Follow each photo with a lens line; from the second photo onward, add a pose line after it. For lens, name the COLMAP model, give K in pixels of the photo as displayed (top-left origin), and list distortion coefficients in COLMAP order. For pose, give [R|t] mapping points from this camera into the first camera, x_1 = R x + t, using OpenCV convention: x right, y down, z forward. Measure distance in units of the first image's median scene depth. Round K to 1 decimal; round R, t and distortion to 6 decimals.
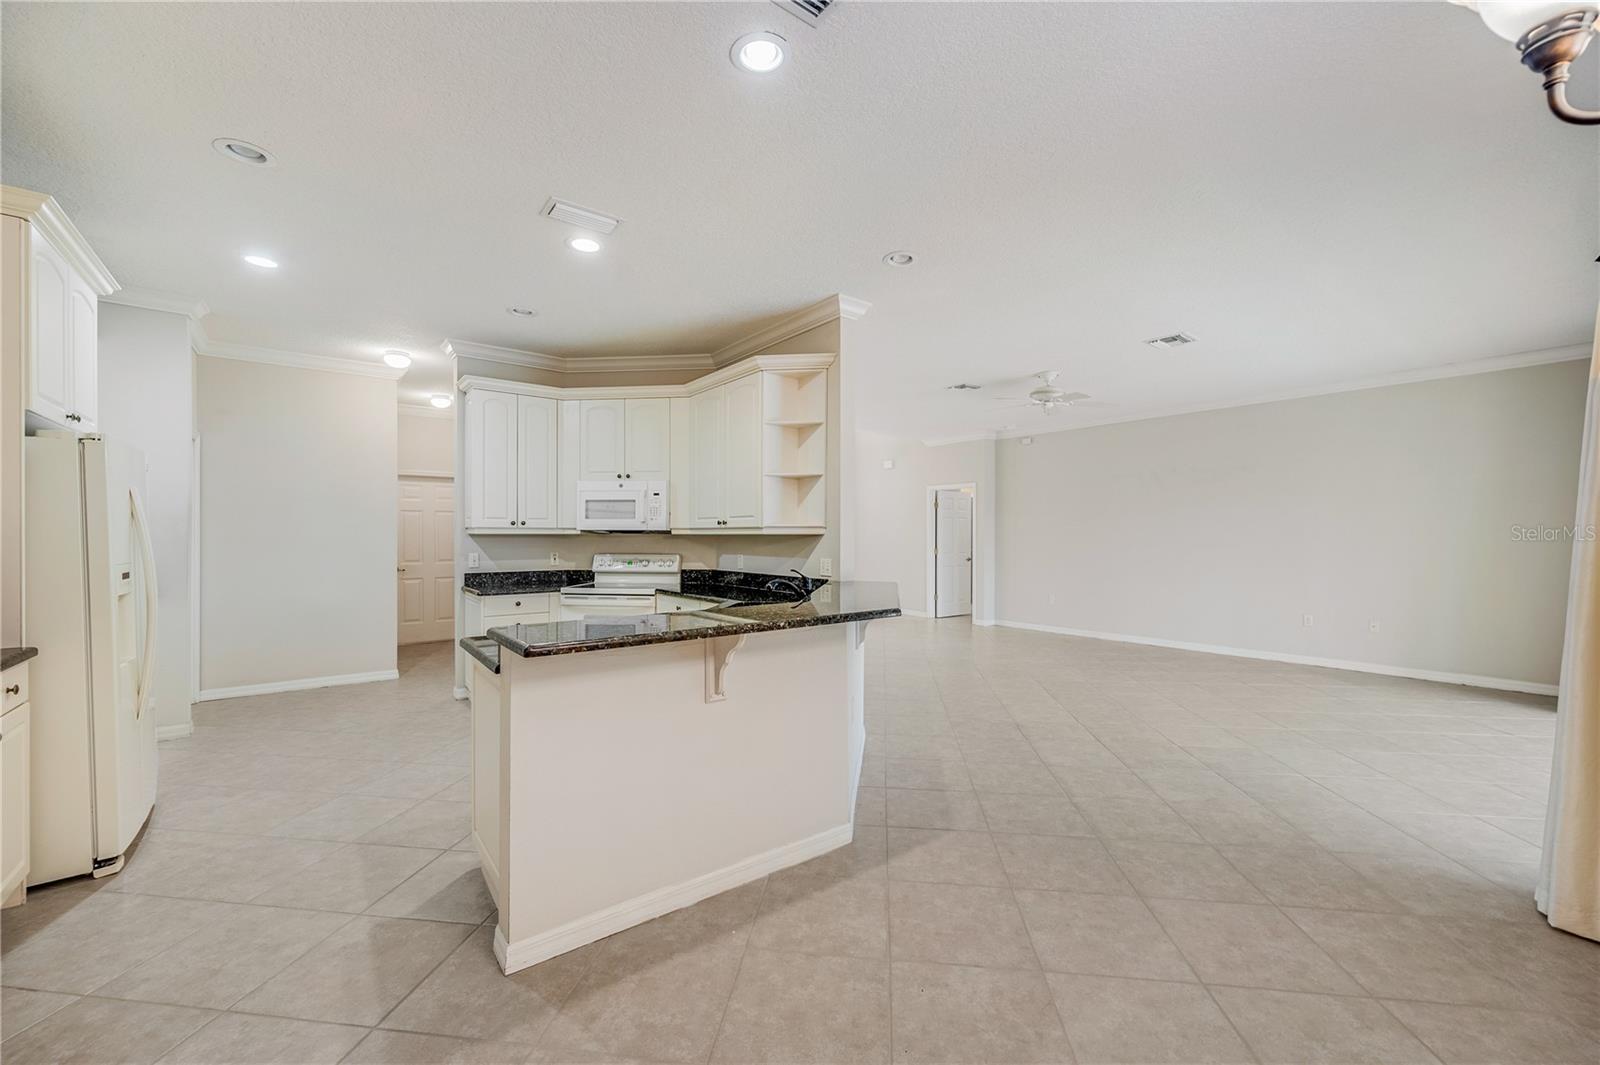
lens RADIAL K [[638.9, 0, 801.7], [0, 638.9, 537.1], [0, 0, 1]] dist [0.000158, 0.000102]
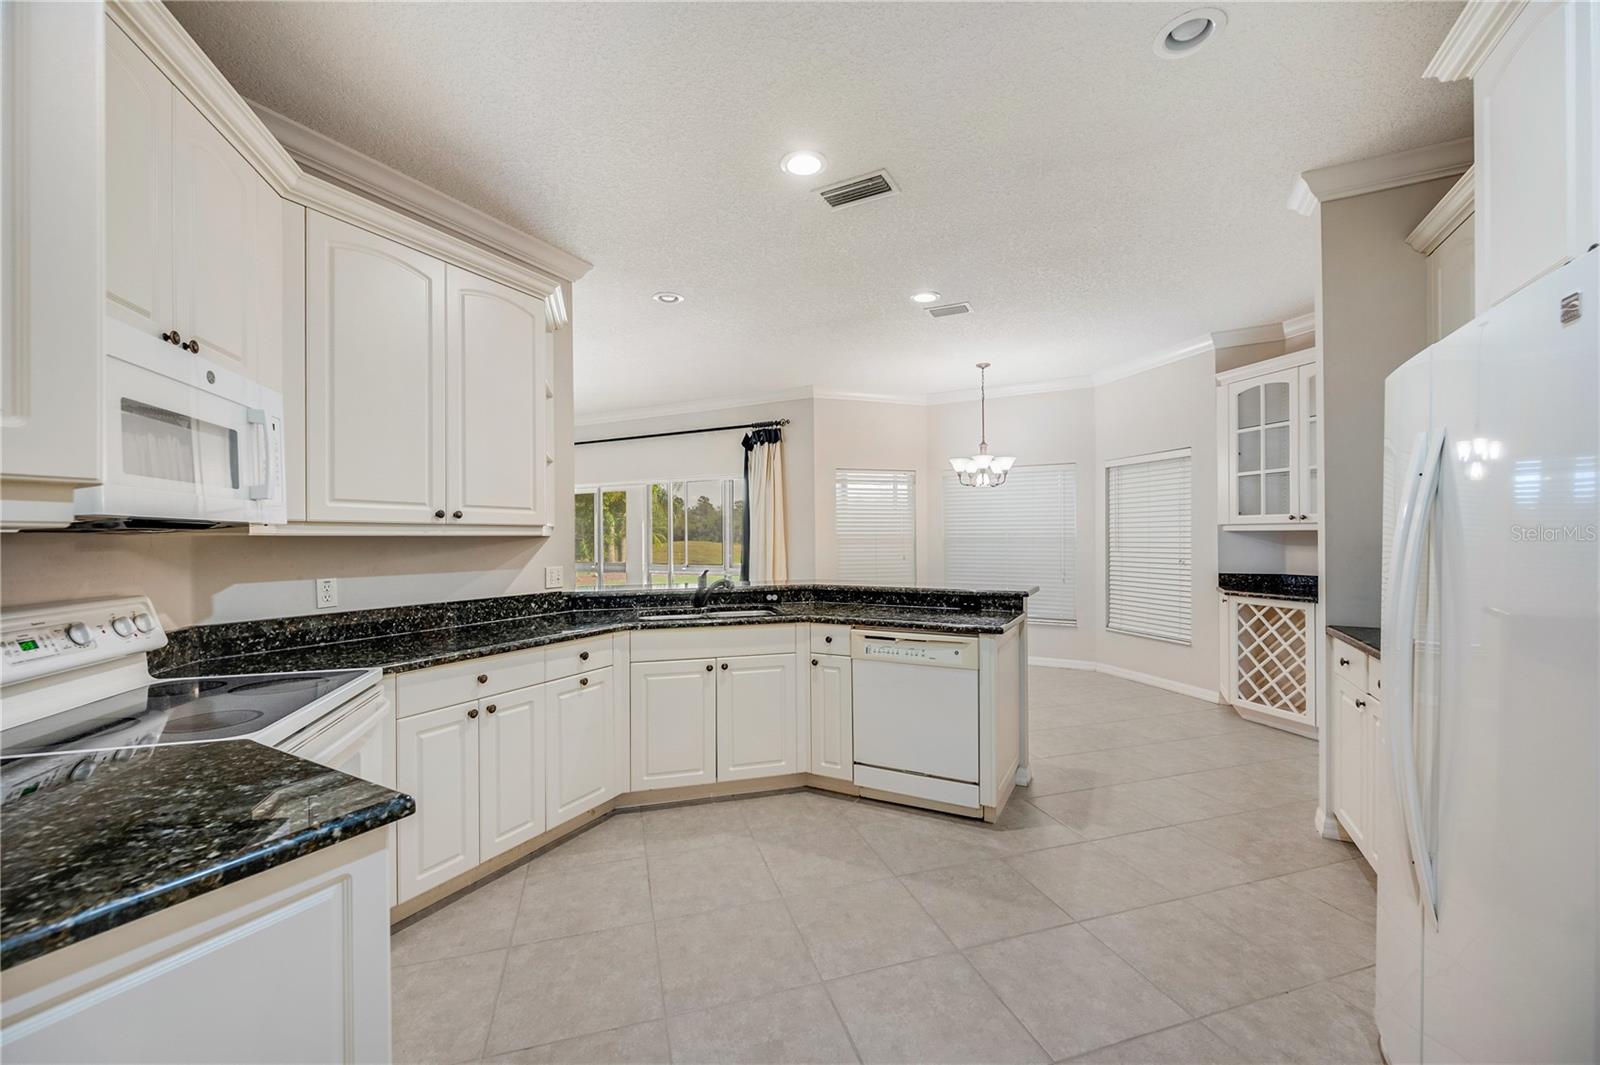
lens RADIAL K [[634.5, 0, 802.4], [0, 634.5, 537.6], [0, 0, 1]] dist [-0.000317, -0.000081]
pose [[-0.416419, 0.000853, 0.909172, -0.683805], [0.008299, 0.999961, 0.002862, -0.001642], [-0.909135, 0.008737, -0.416410, 0.872212]]
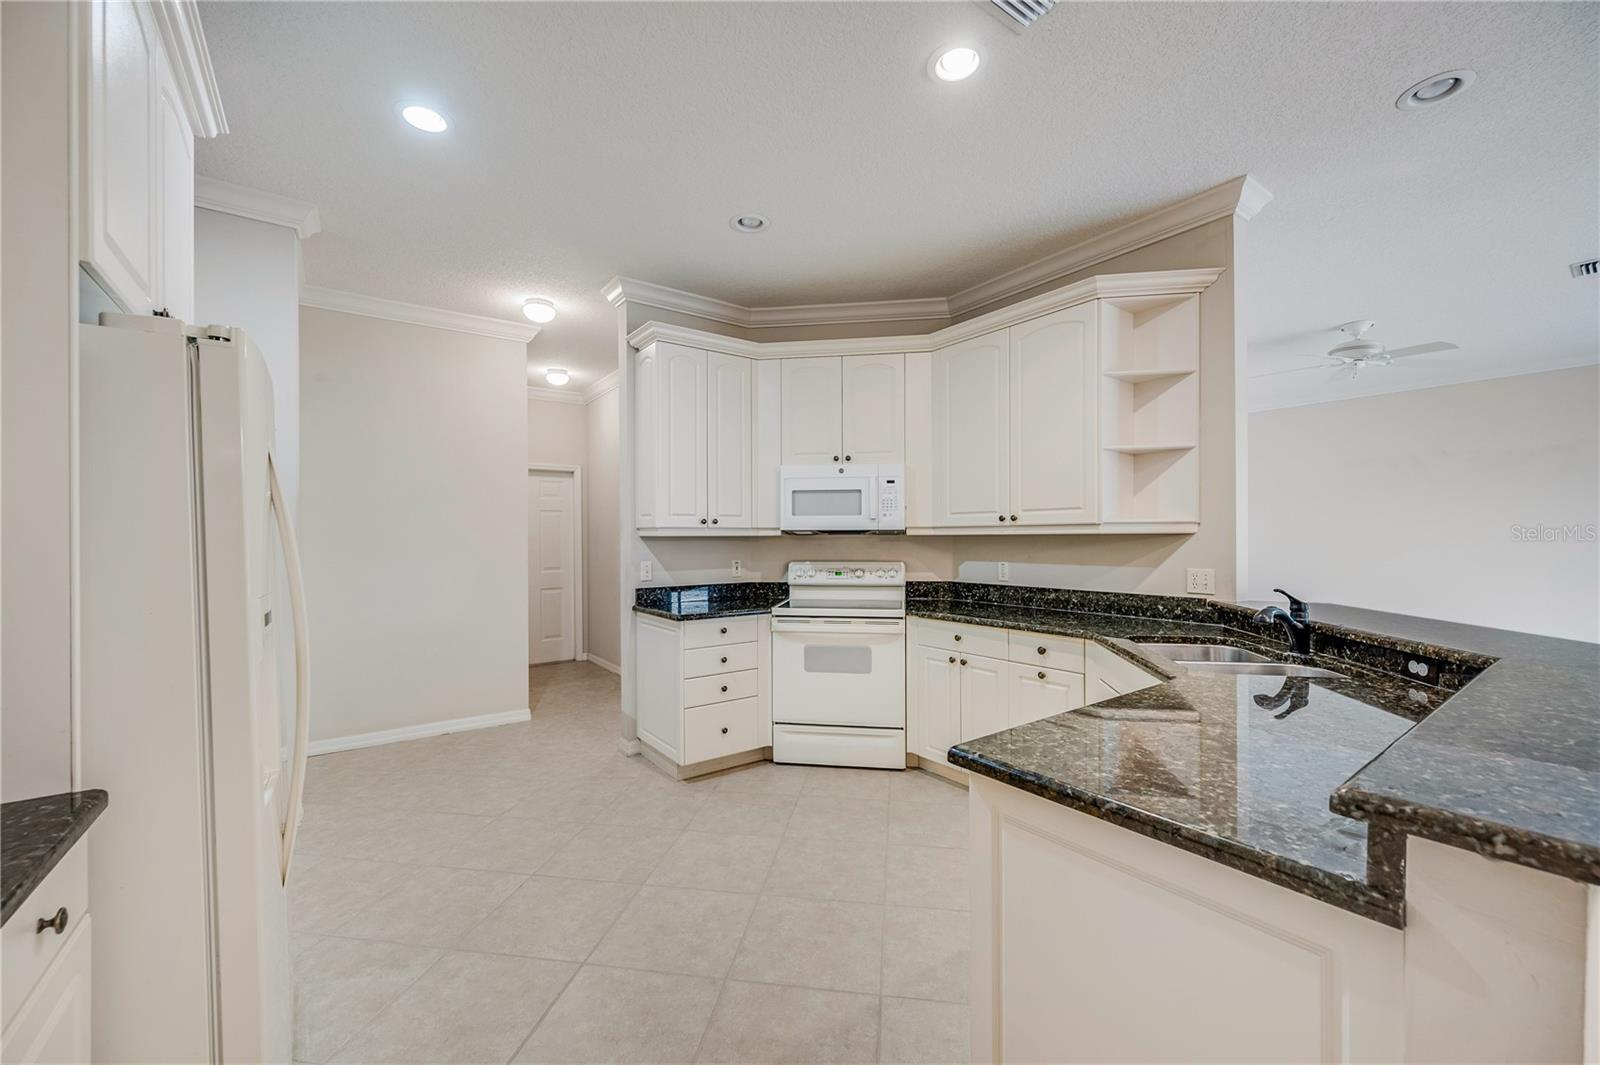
lens RADIAL K [[634.5, 0, 802.4], [0, 634.5, 537.6], [0, 0, 1]] dist [-0.000317, -0.000081]
pose [[0.999658, -0.006178, -0.025405, -0.311247], [0.006088, 0.999975, -0.003611, 0.000450], [0.025426, 0.003455, 0.999671, 0.253788]]
